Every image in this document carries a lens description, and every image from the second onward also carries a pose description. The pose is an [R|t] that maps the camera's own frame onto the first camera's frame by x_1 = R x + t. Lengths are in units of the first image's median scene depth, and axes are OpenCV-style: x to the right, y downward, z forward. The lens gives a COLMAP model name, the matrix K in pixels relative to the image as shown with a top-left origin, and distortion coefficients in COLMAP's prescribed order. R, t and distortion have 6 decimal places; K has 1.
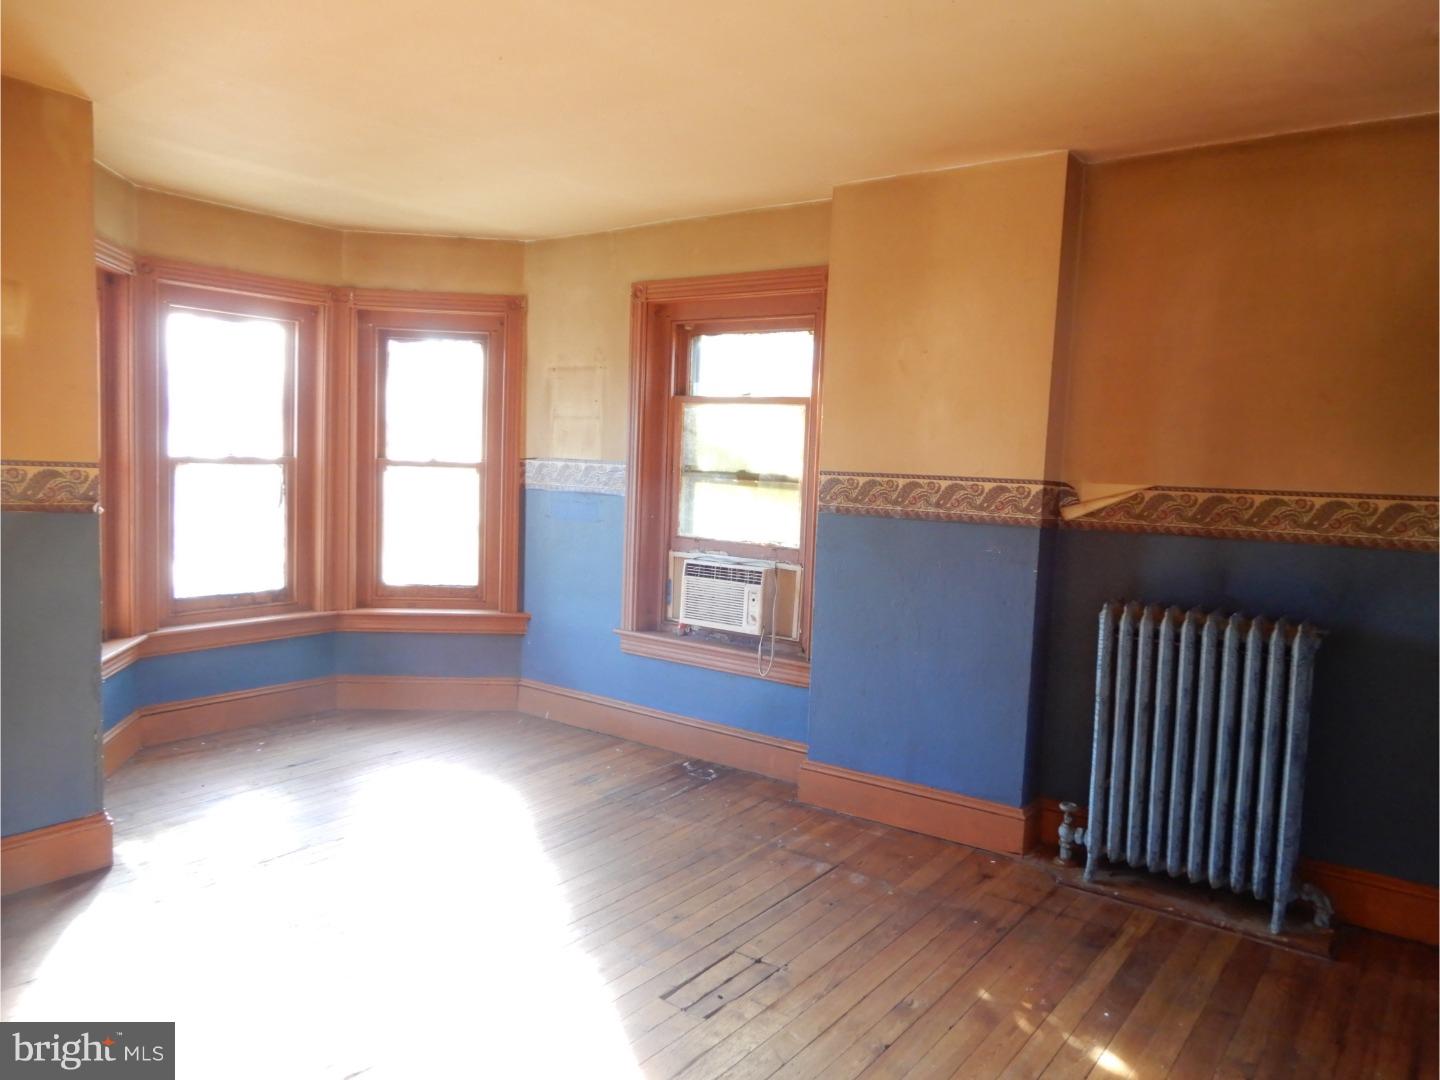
lens RADIAL K [[1023.2, 0, 719.6], [0, 1023.2, 541.5], [0, 0, 1]] dist [0.011931, -0.008775]
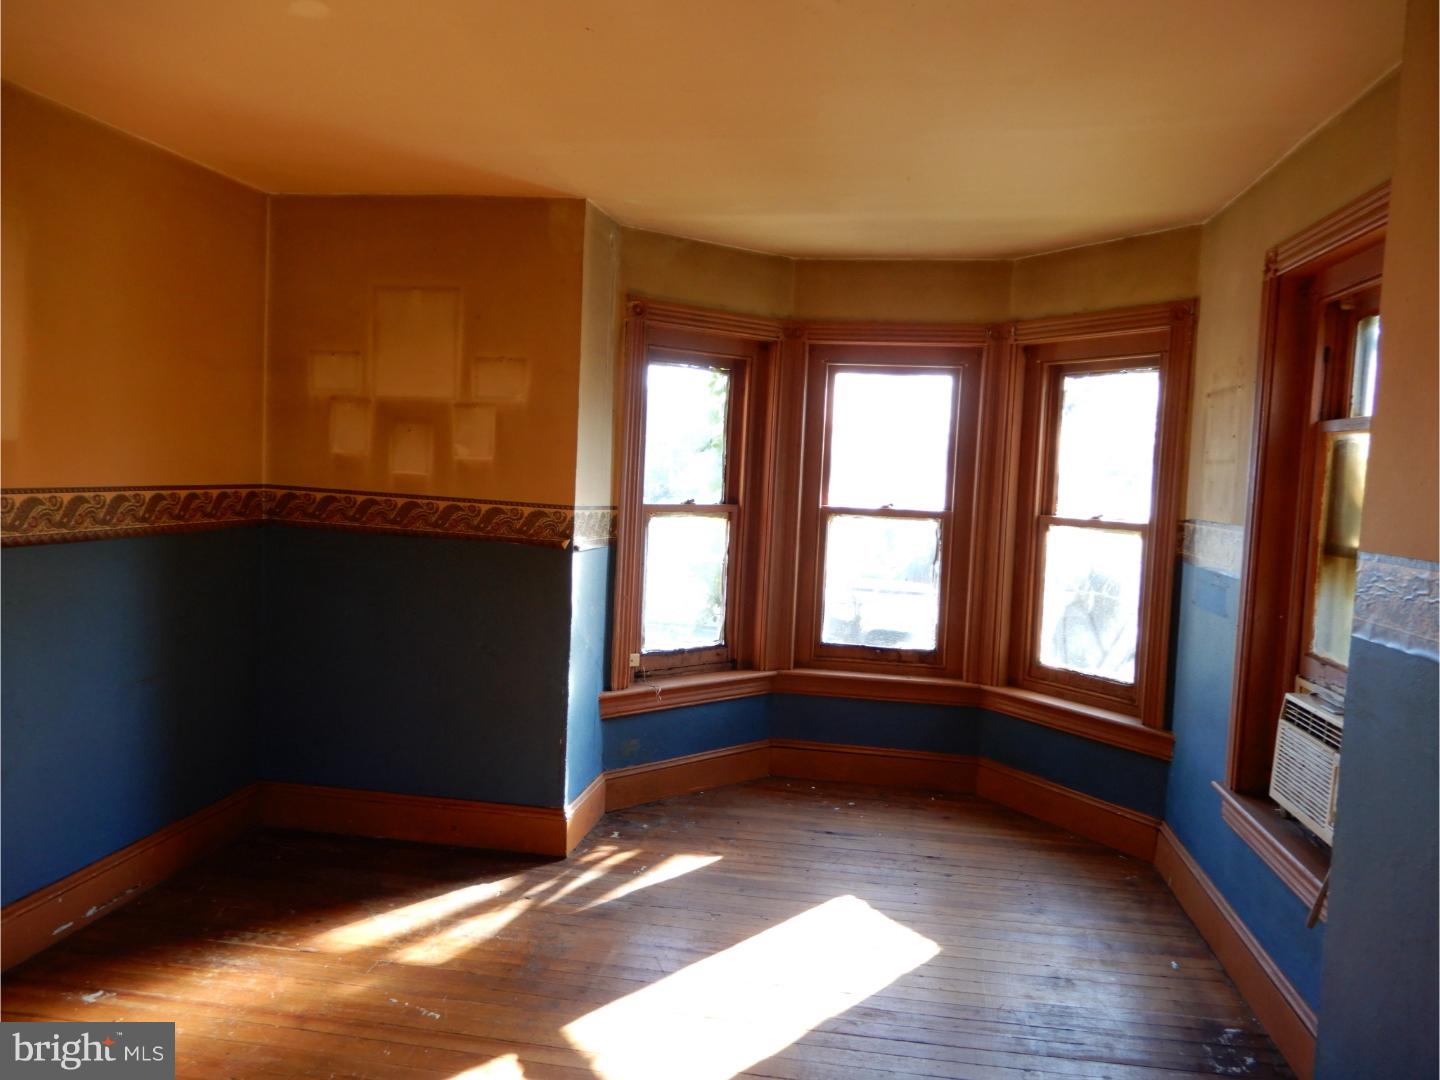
lens RADIAL K [[1011.2, 0, 720.0], [0, 1011.2, 540.0], [0, 0, 1]] dist [-0.001875, 0.000008]
pose [[0.460023, 0.043531, -0.886839, 0.306772], [-0.102407, 0.994733, -0.004294, -0.031512], [0.881982, 0.092794, 0.462058, 0.392856]]
